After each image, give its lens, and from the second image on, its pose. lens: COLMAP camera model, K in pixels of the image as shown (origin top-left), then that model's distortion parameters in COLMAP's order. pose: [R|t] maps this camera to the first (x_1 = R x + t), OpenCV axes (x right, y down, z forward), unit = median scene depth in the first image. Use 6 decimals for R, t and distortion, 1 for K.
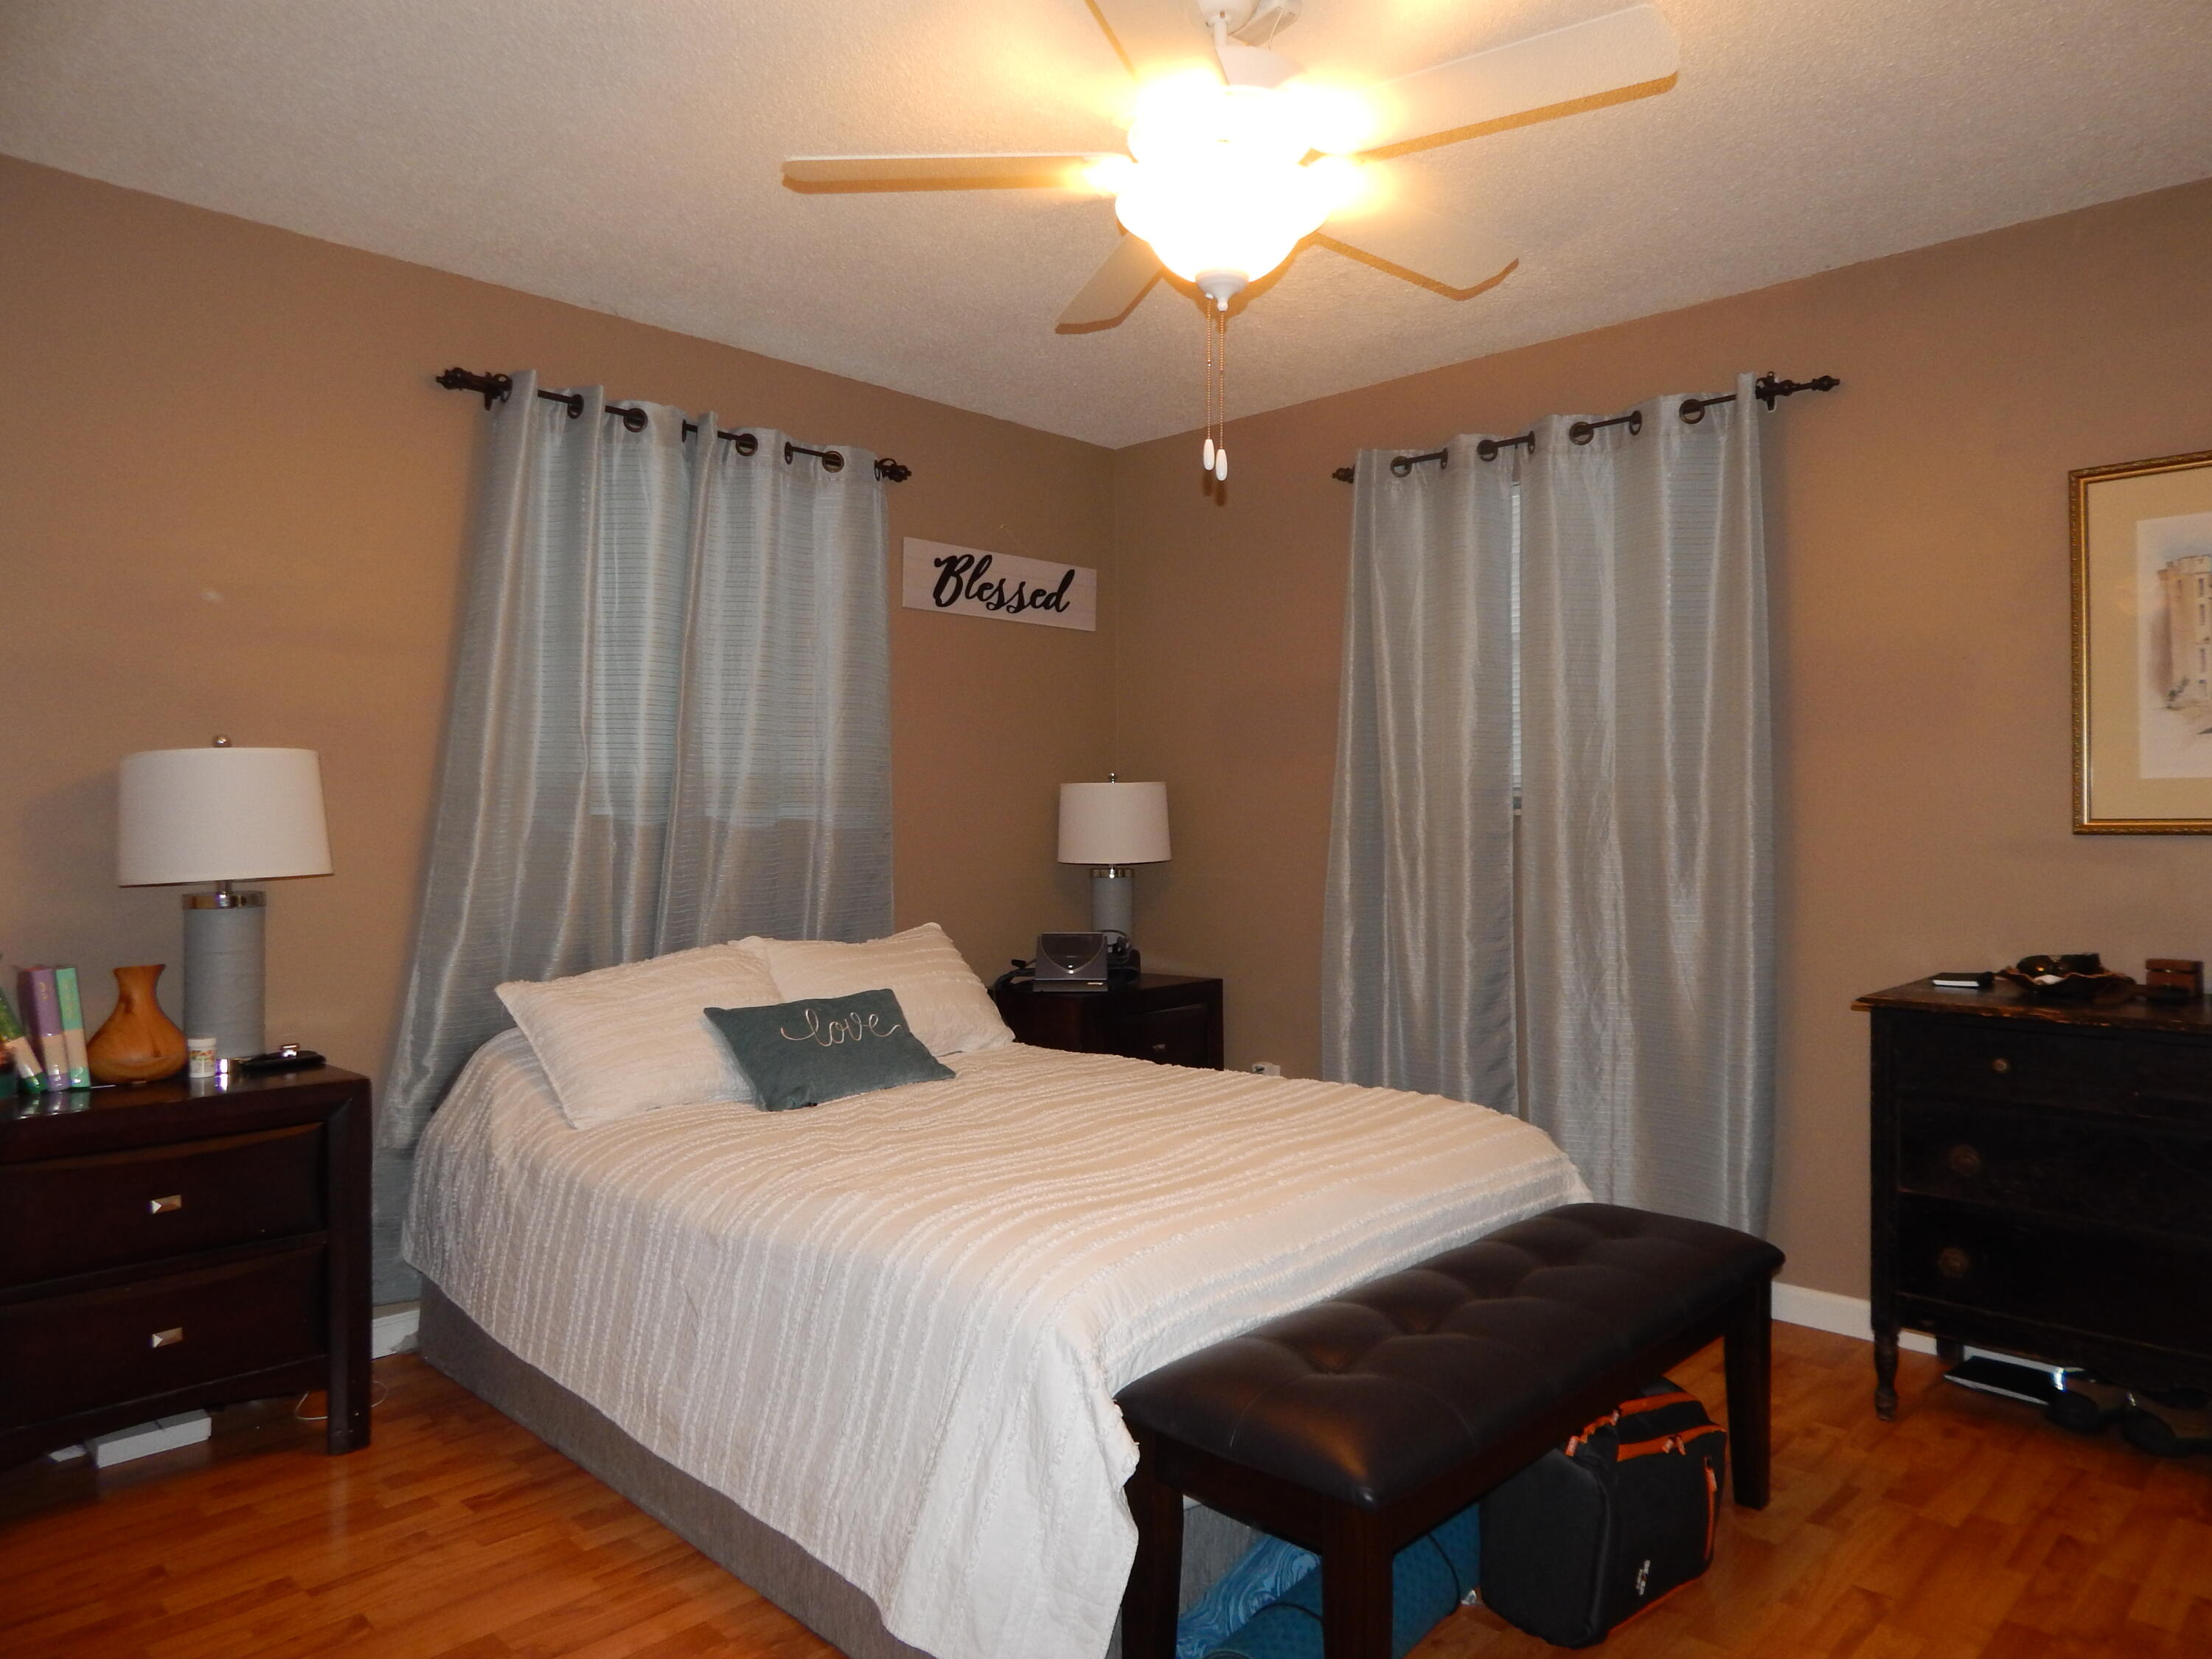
lens RADIAL K [[1468.8, 0, 1108.0], [0, 1468.8, 821.6], [0, 0, 1]] dist [-0.005443, -0.002865]
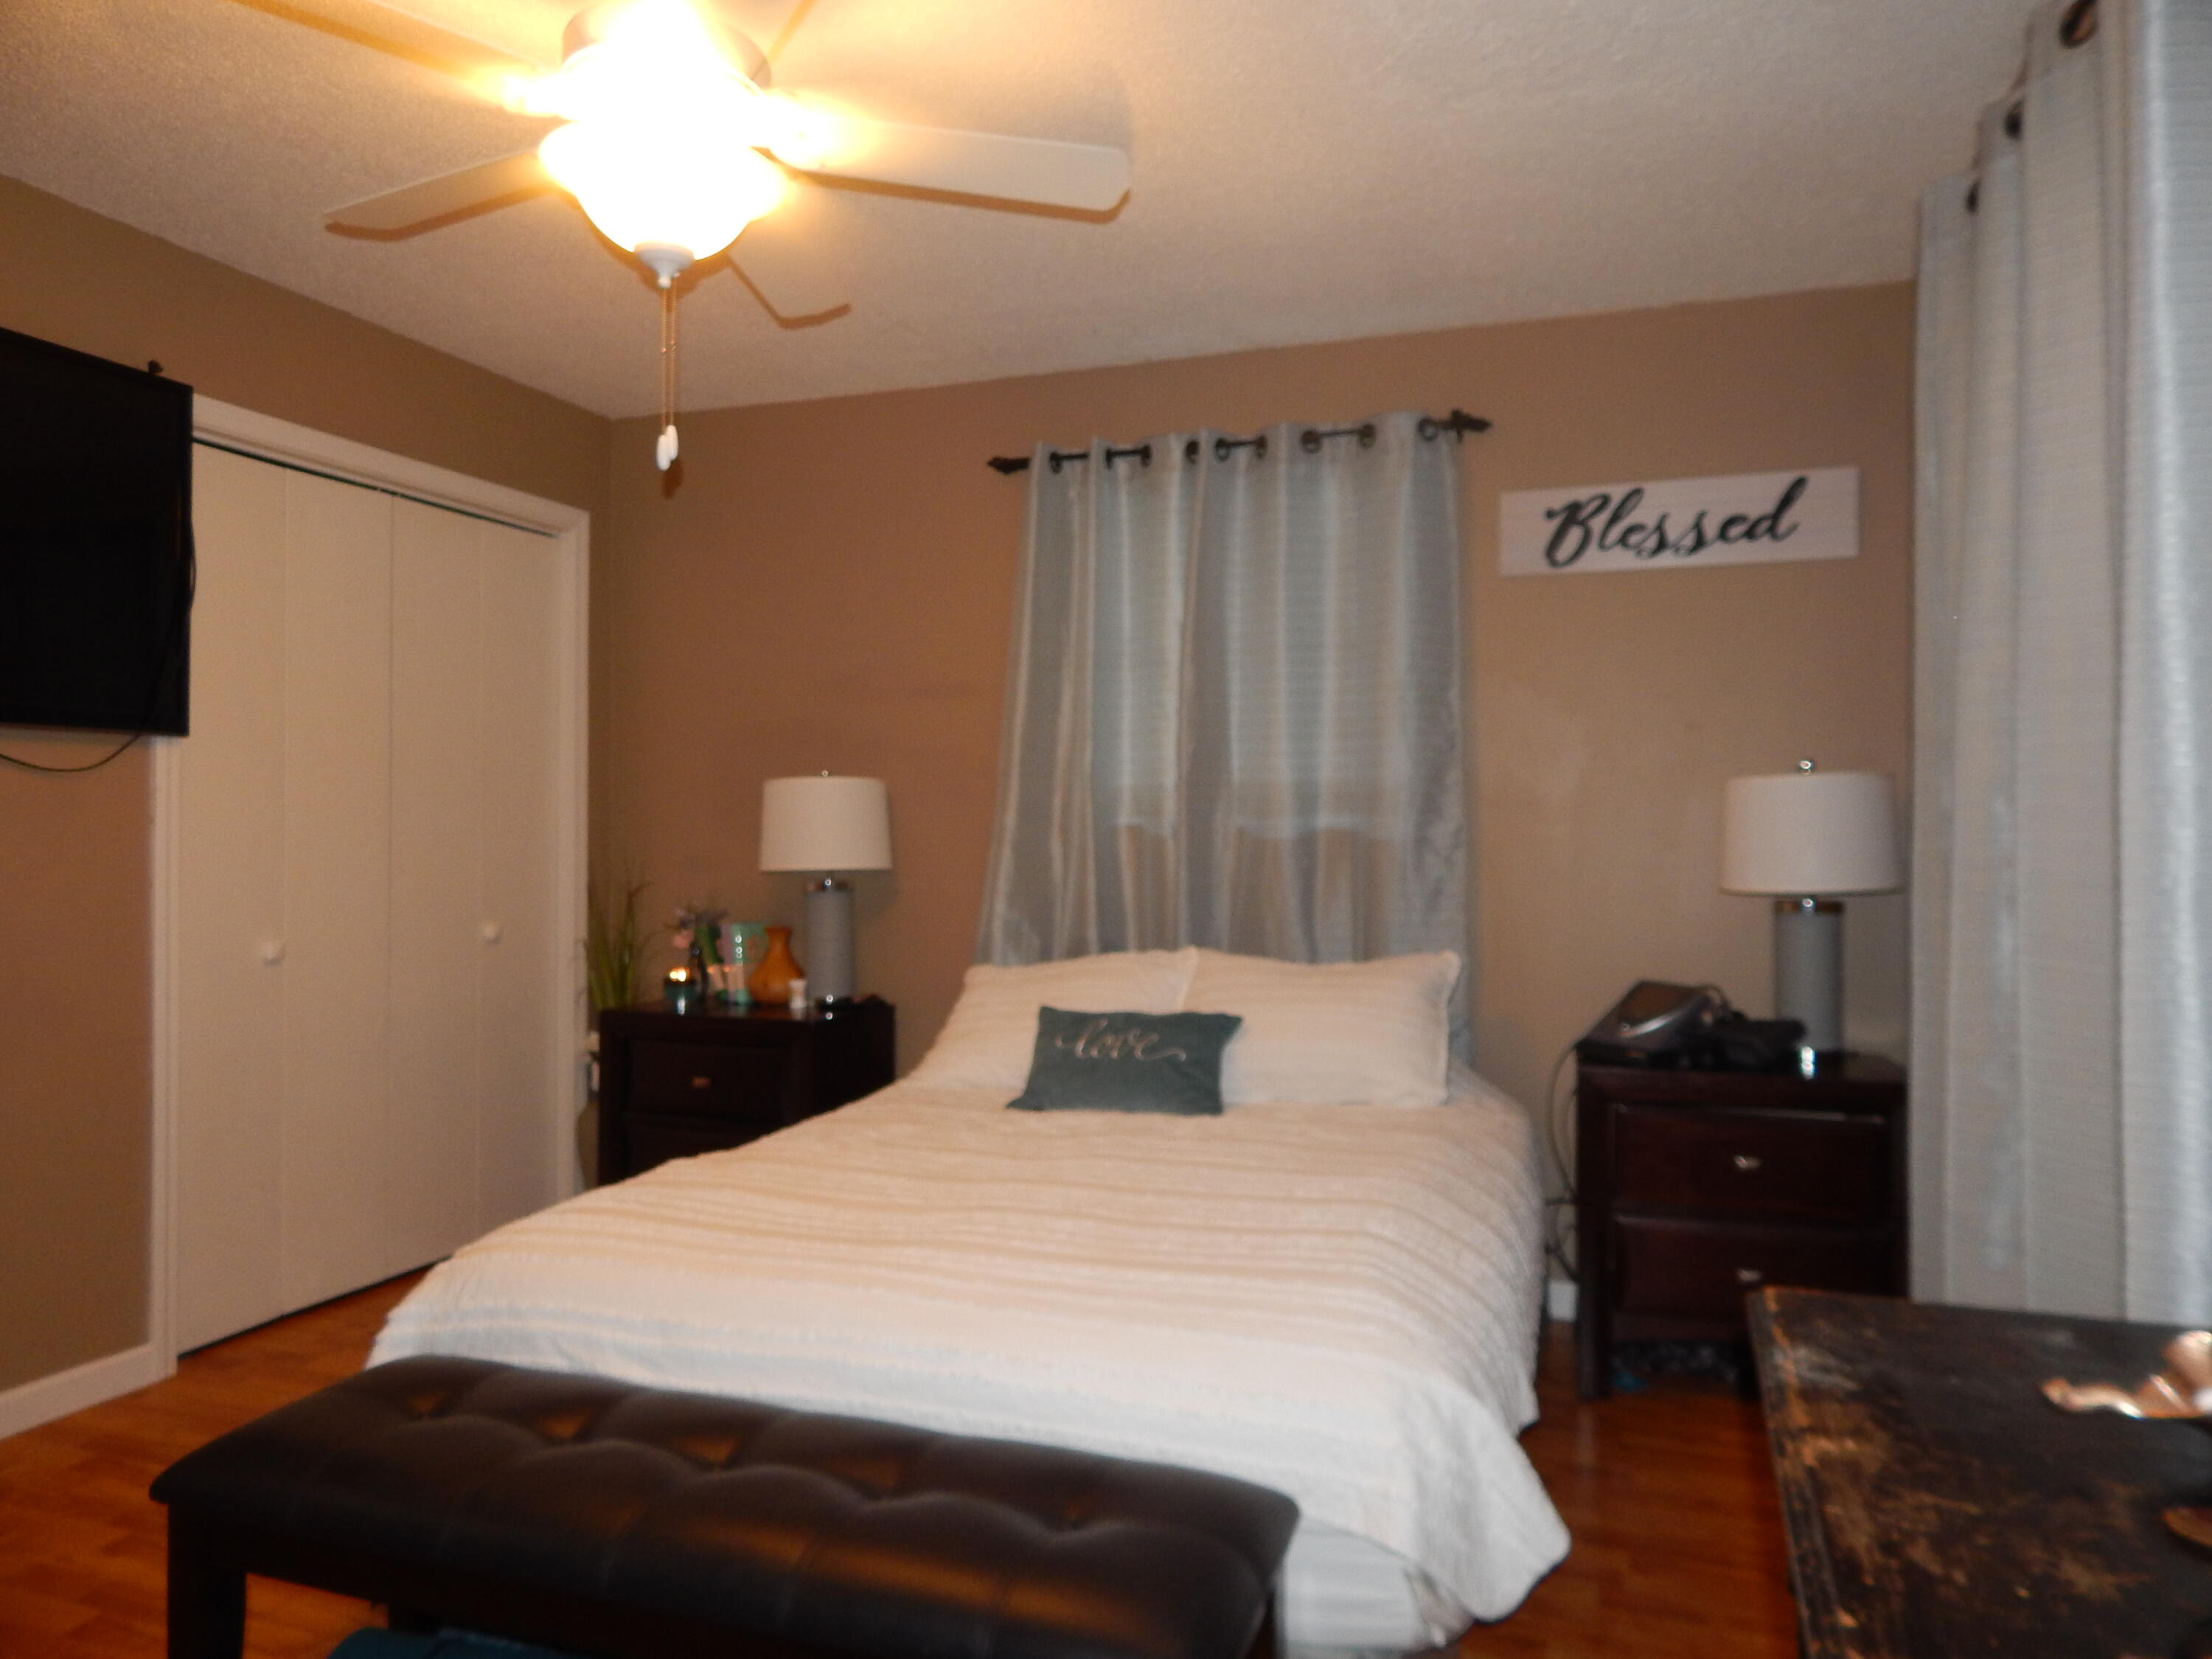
lens RADIAL K [[1468.8, 0, 1108.0], [0, 1468.8, 821.6], [0, 0, 1]] dist [-0.005443, -0.002865]
pose [[0.423421, -0.007686, -0.905901, 0.510381], [0.000247, 0.999965, -0.008369, 0.002505], [0.905933, 0.003320, 0.423408, 0.417345]]
